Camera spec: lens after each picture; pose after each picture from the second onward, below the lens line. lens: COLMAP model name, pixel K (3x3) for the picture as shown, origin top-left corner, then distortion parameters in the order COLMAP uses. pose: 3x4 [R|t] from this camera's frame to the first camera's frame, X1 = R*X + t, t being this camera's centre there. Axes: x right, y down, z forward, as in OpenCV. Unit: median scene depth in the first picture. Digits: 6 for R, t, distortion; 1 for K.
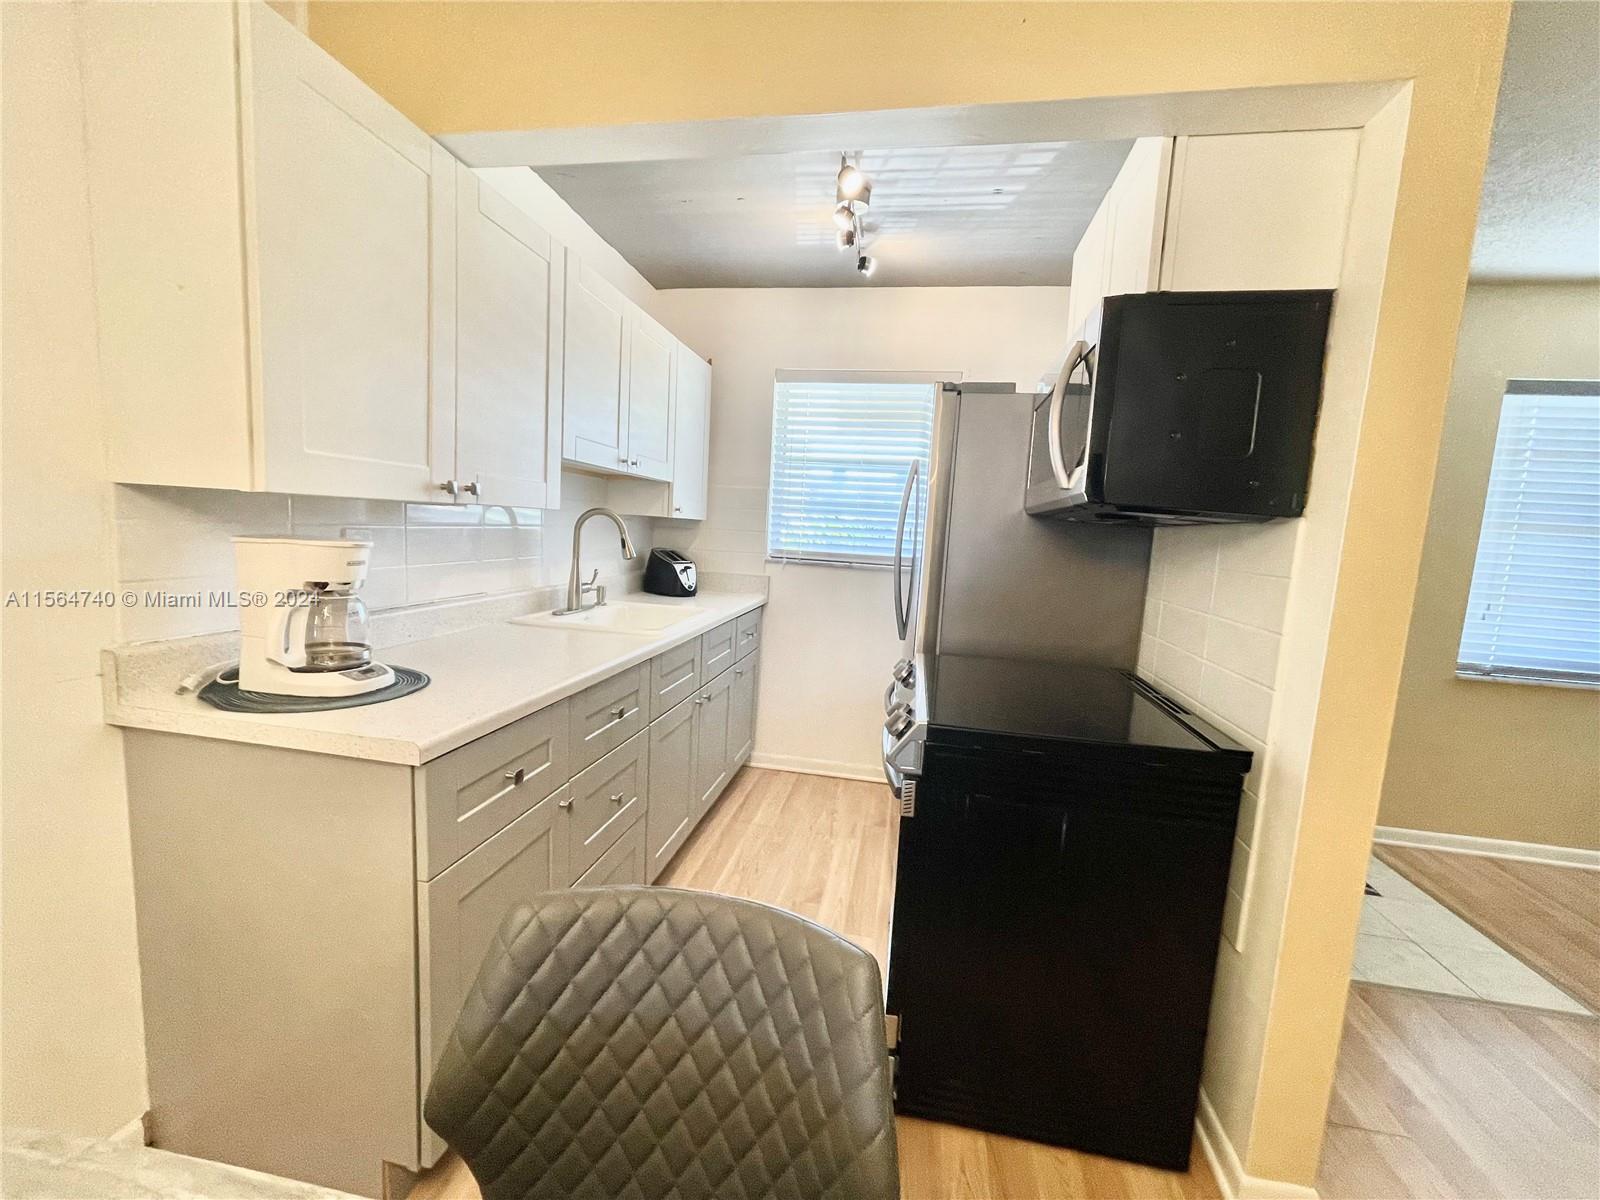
lens RADIAL K [[656.6, 0, 801.5], [0, 656.6, 605.1], [0, 0, 1]] dist [-0.000534, -0.000170]
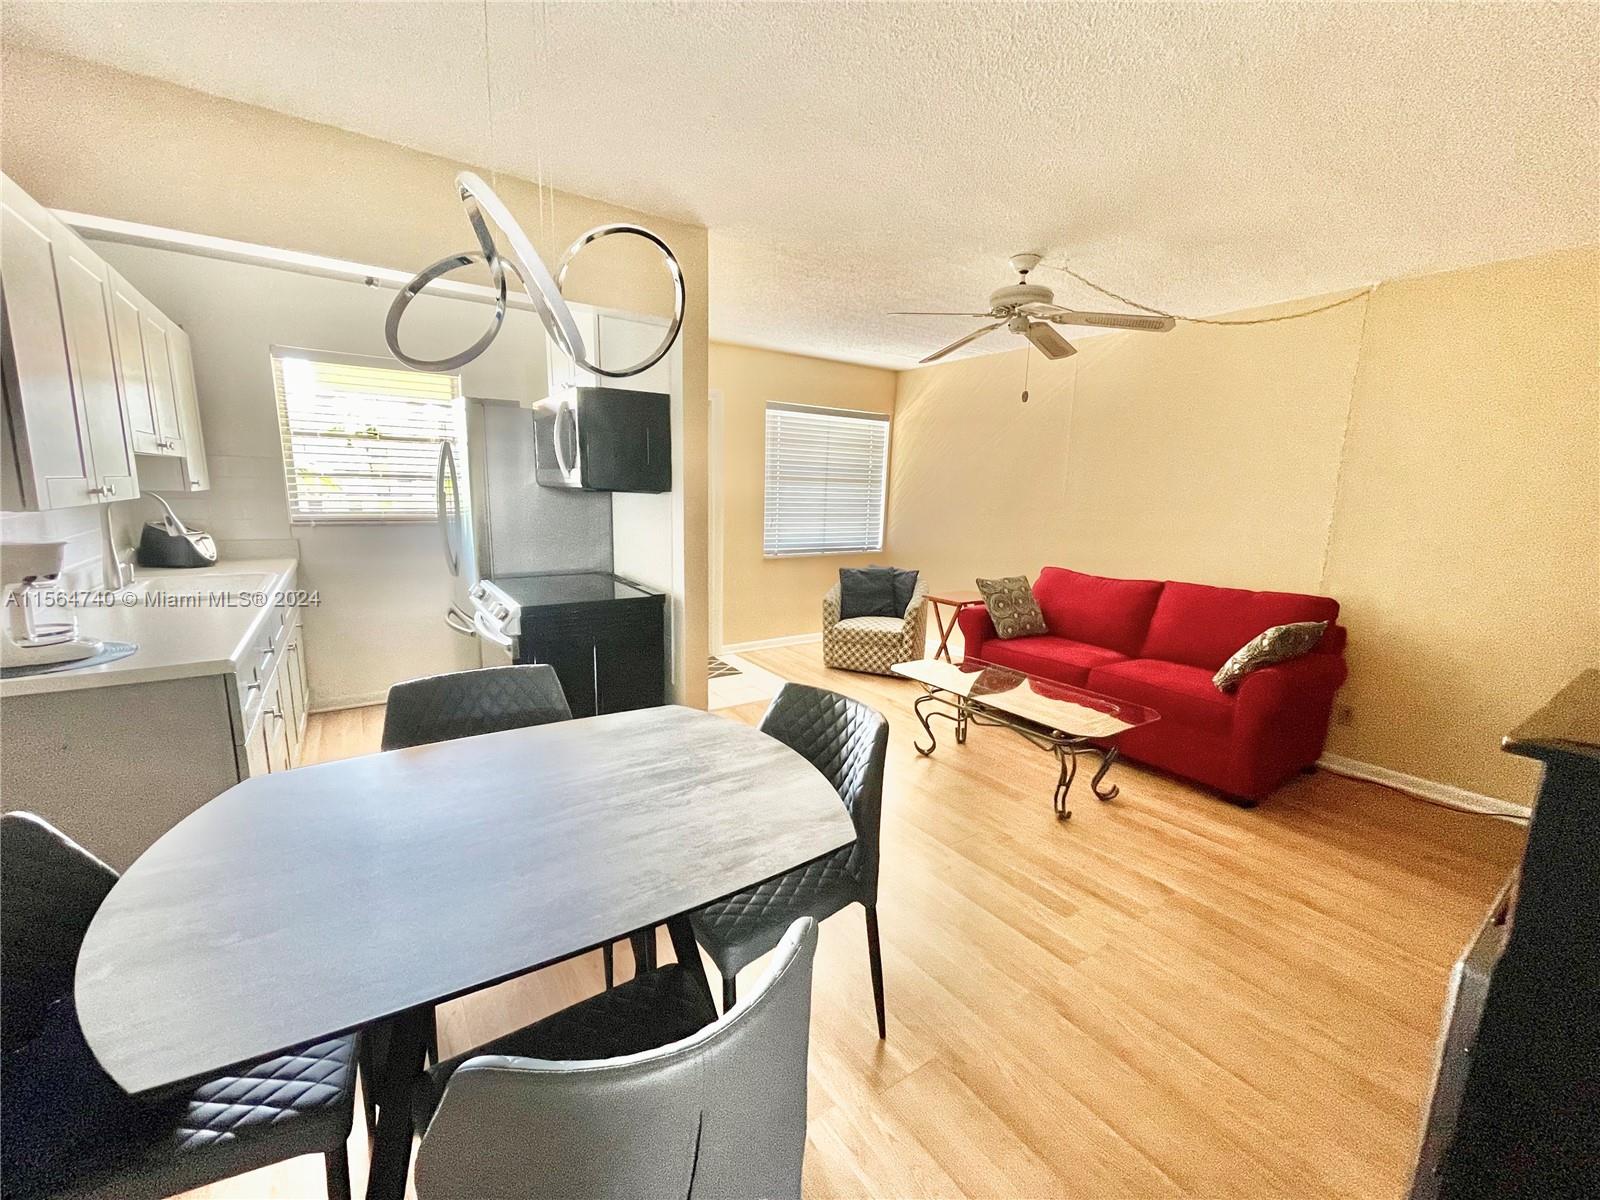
lens RADIAL K [[647.3, 0, 796.5], [0, 647.3, 604.6], [0, 0, 1]] dist [-0.012680, 0.000039]
pose [[0.715684, -0.162329, 0.679298, -0.246908], [0.095794, 0.986238, 0.134753, -0.000294], [-0.691824, -0.031368, 0.721385, -0.446636]]
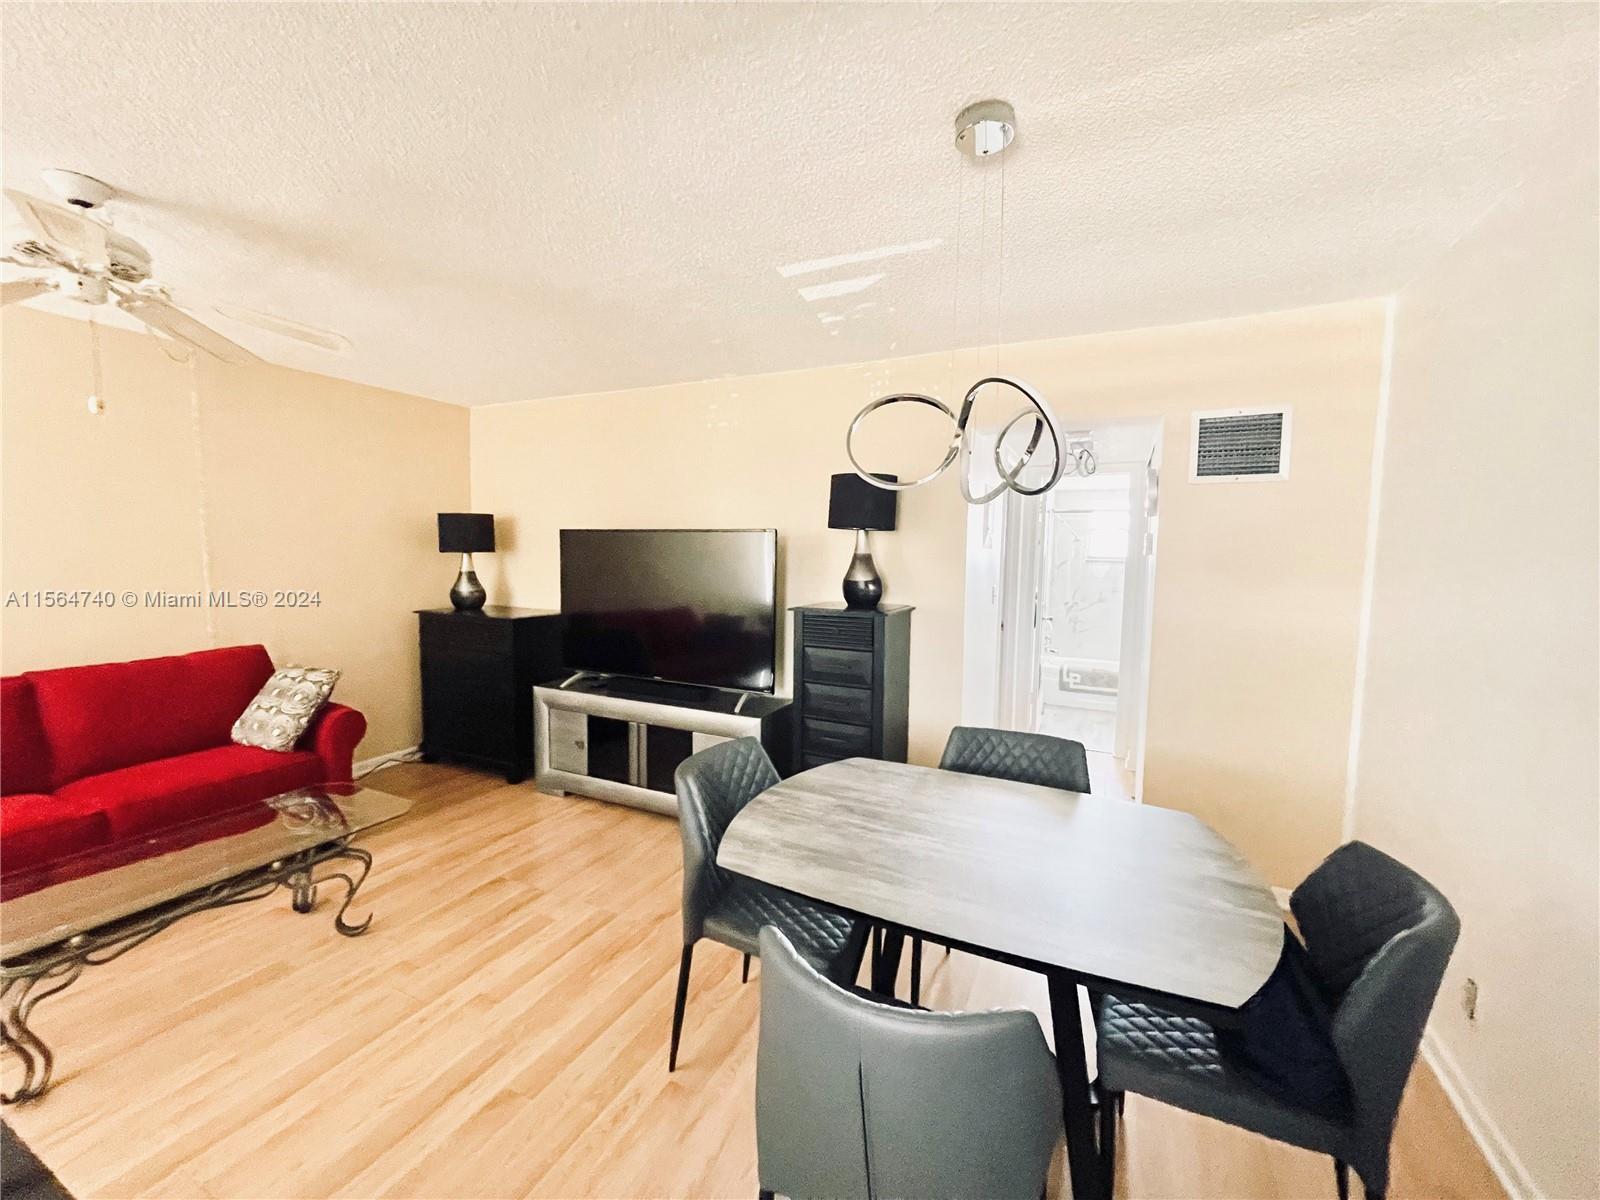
lens RADIAL K [[643.3, 0, 799.0], [0, 643.3, 603.2], [0, 0, 1]] dist [0.001608, -0.000017]
pose [[-0.958191, -0.094696, 0.270004, -0.073563], [-0.039179, 0.978180, 0.204030, -0.129313], [-0.283433, 0.184922, -0.940994, 0.572602]]
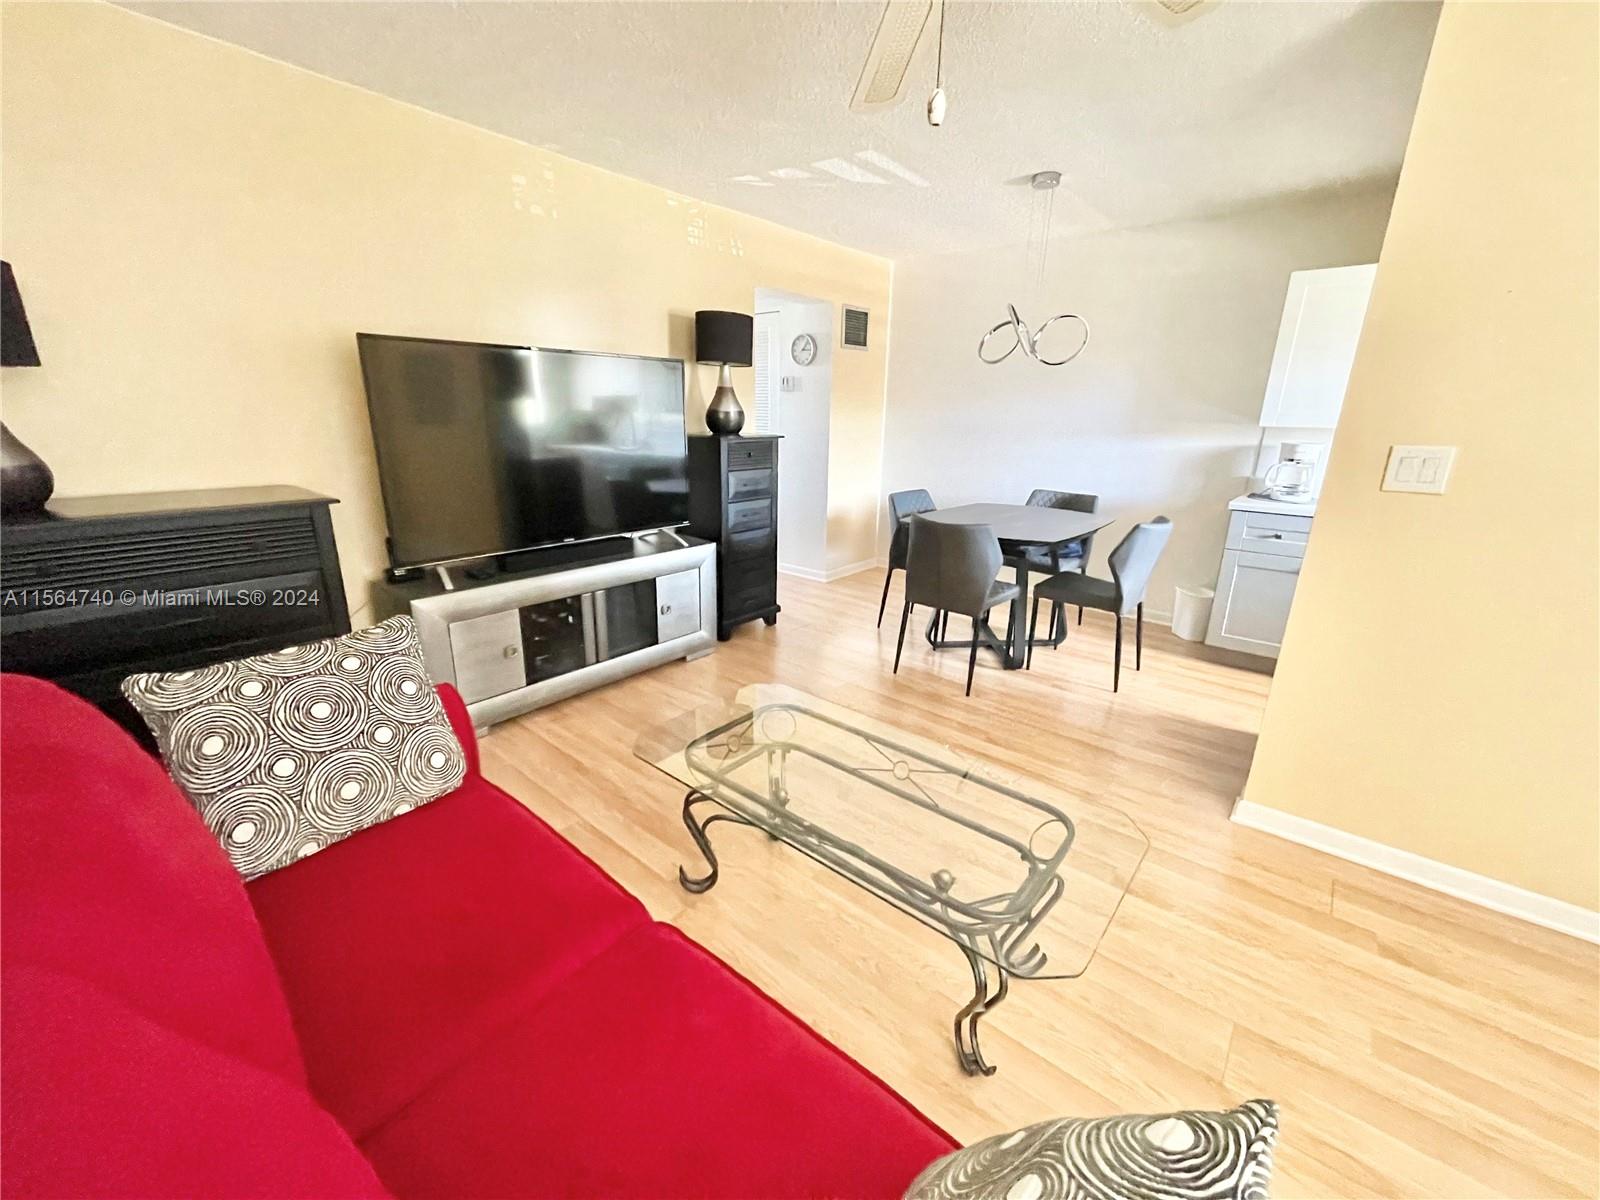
lens RADIAL K [[656.6, 0, 801.5], [0, 656.6, 605.1], [0, 0, 1]] dist [-0.000534, -0.000170]
pose [[-0.505124, 0.185032, -0.842978, 1.307931], [-0.148005, 0.943706, 0.295828, 0.016760], [0.850261, 0.274195, -0.449303, 0.310804]]
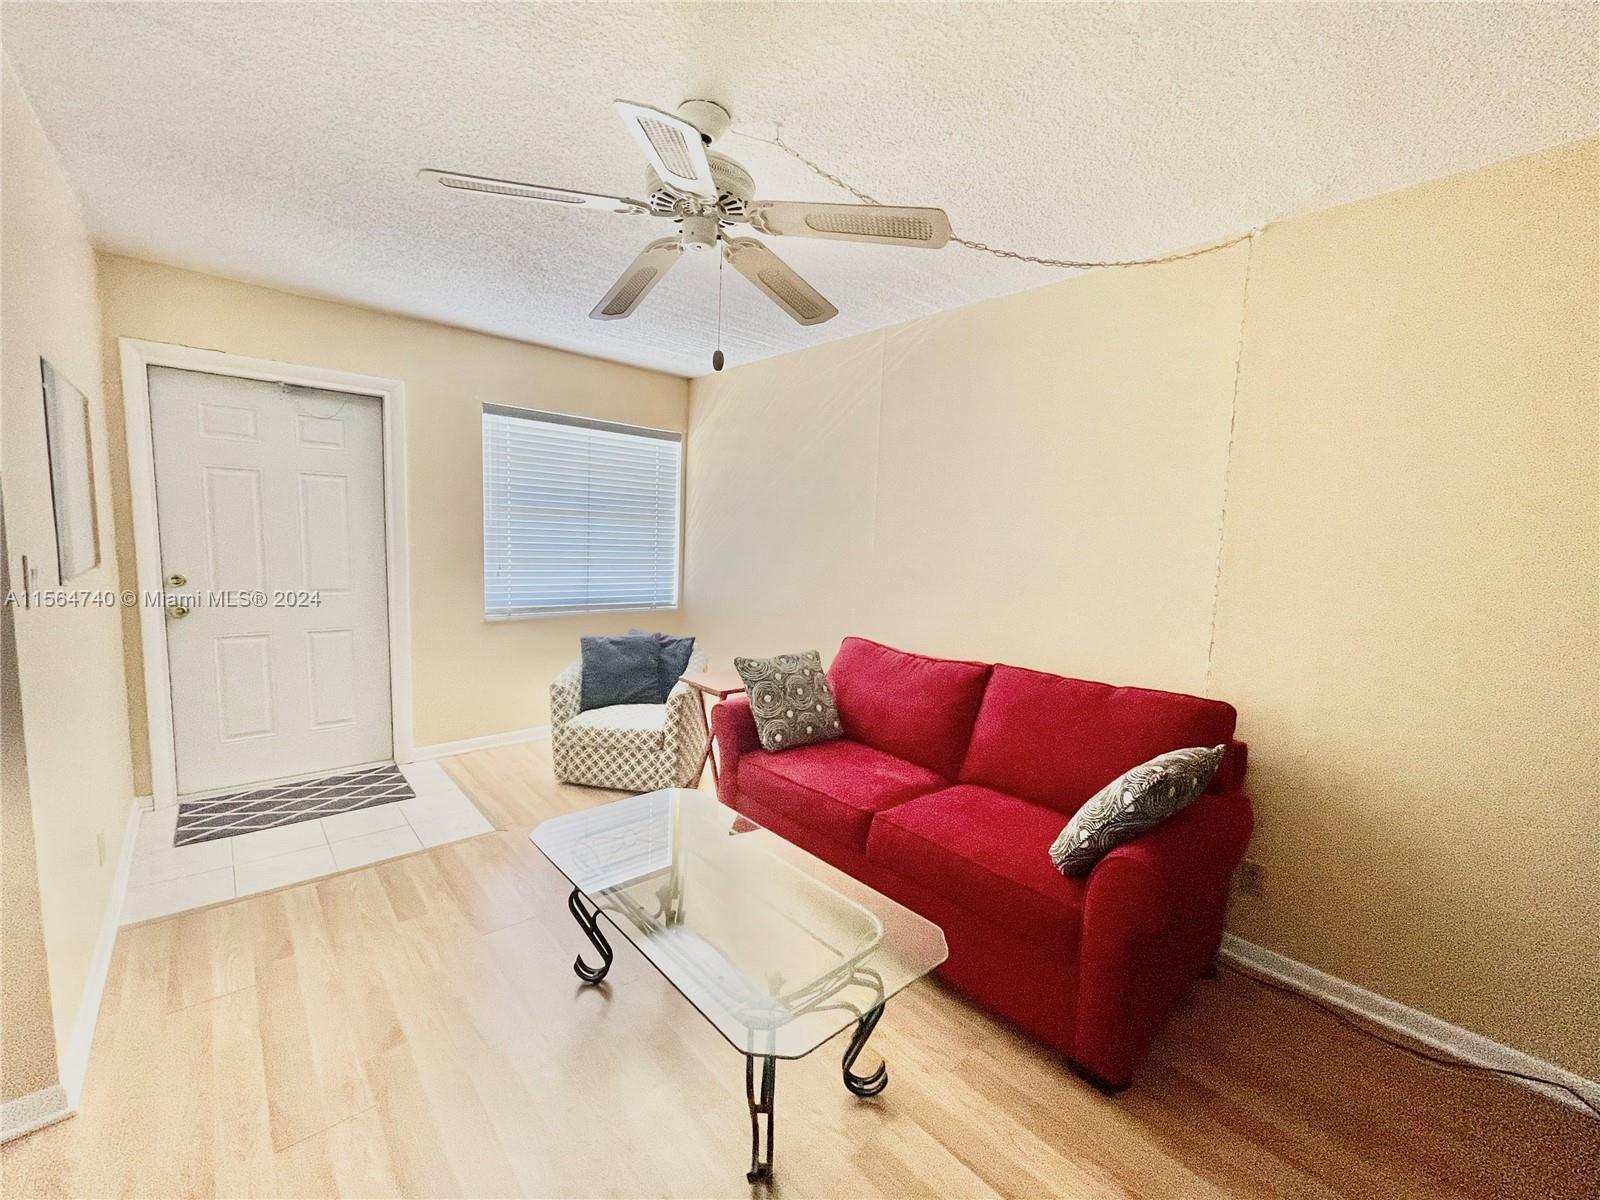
lens RADIAL K [[643.3, 0, 799.0], [0, 643.3, 603.2], [0, 0, 1]] dist [0.001608, -0.000017]
pose [[0.616842, -0.116139, 0.778472, 0.380864], [0.086112, 0.993075, 0.079922, 0.025838], [-0.782362, 0.017736, 0.622571, -0.355412]]
